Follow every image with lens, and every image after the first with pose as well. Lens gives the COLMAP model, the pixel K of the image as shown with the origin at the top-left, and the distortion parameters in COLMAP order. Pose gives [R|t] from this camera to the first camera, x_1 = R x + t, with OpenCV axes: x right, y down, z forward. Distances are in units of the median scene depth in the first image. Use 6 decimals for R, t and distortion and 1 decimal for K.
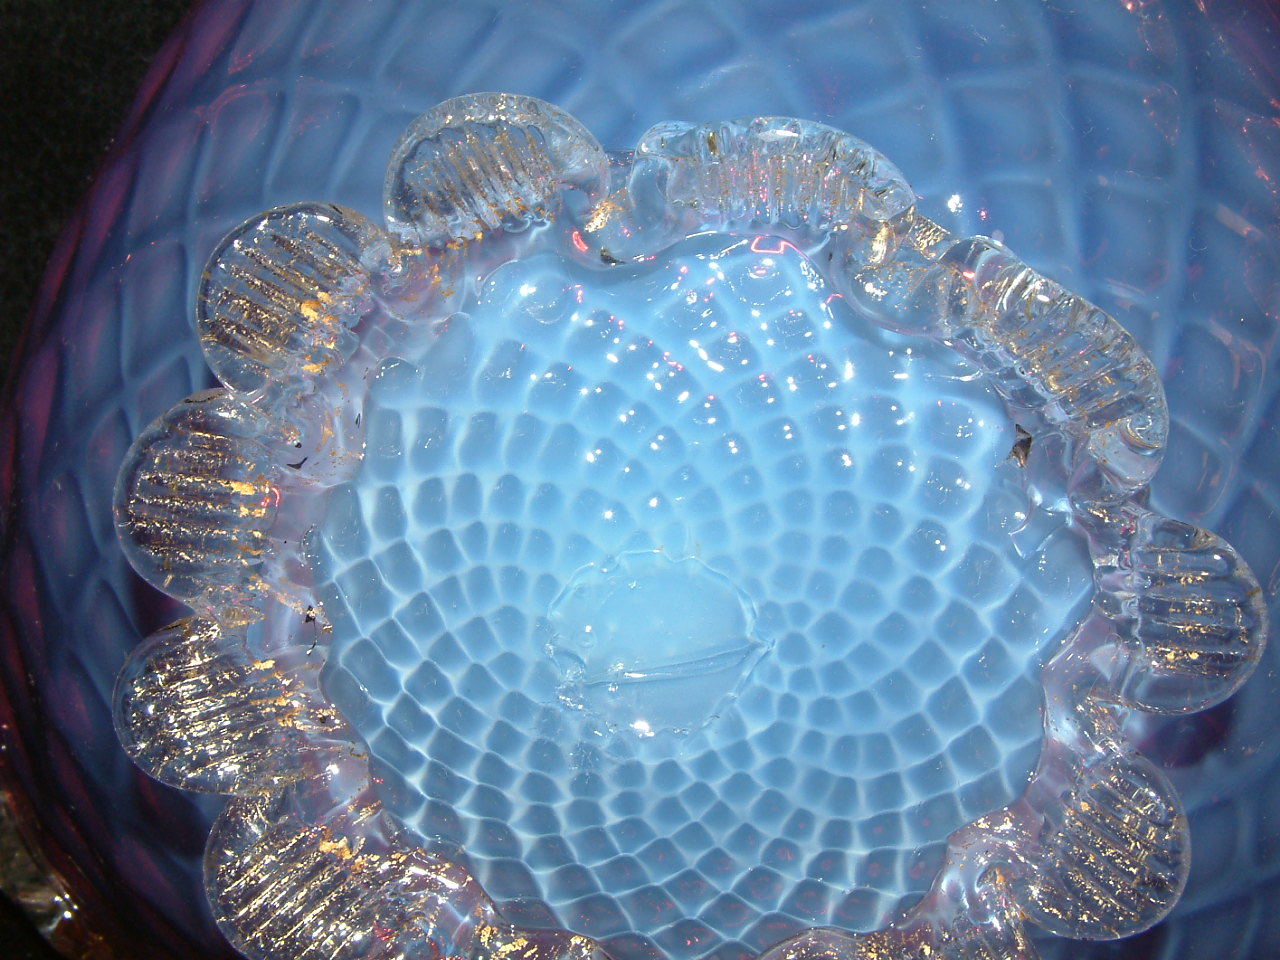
lens RADIAL K [[1566.7, 0, 643.7], [0, 1566.7, 509.4], [0, 0, 1]] dist [-0.217768, 0.350448]
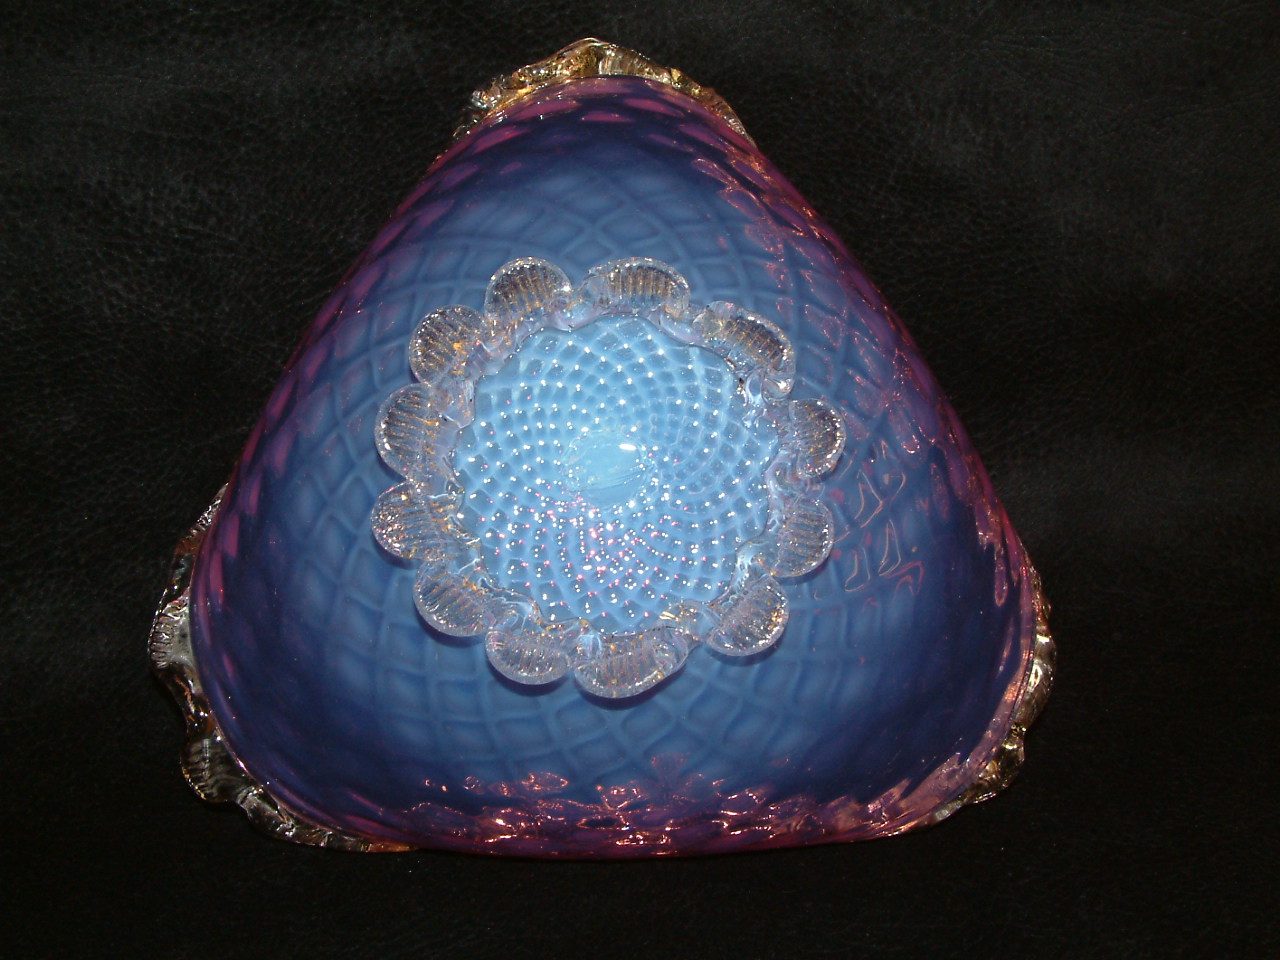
lens RADIAL K [[1566.7, 0, 643.7], [0, 1566.7, 509.4], [0, 0, 1]] dist [-0.217768, 0.350448]
pose [[0.982369, -0.059170, 0.177343, -0.362020], [0.118612, 0.930493, -0.346575, 0.972861], [-0.144510, 0.361500, 0.921105, -1.198101]]
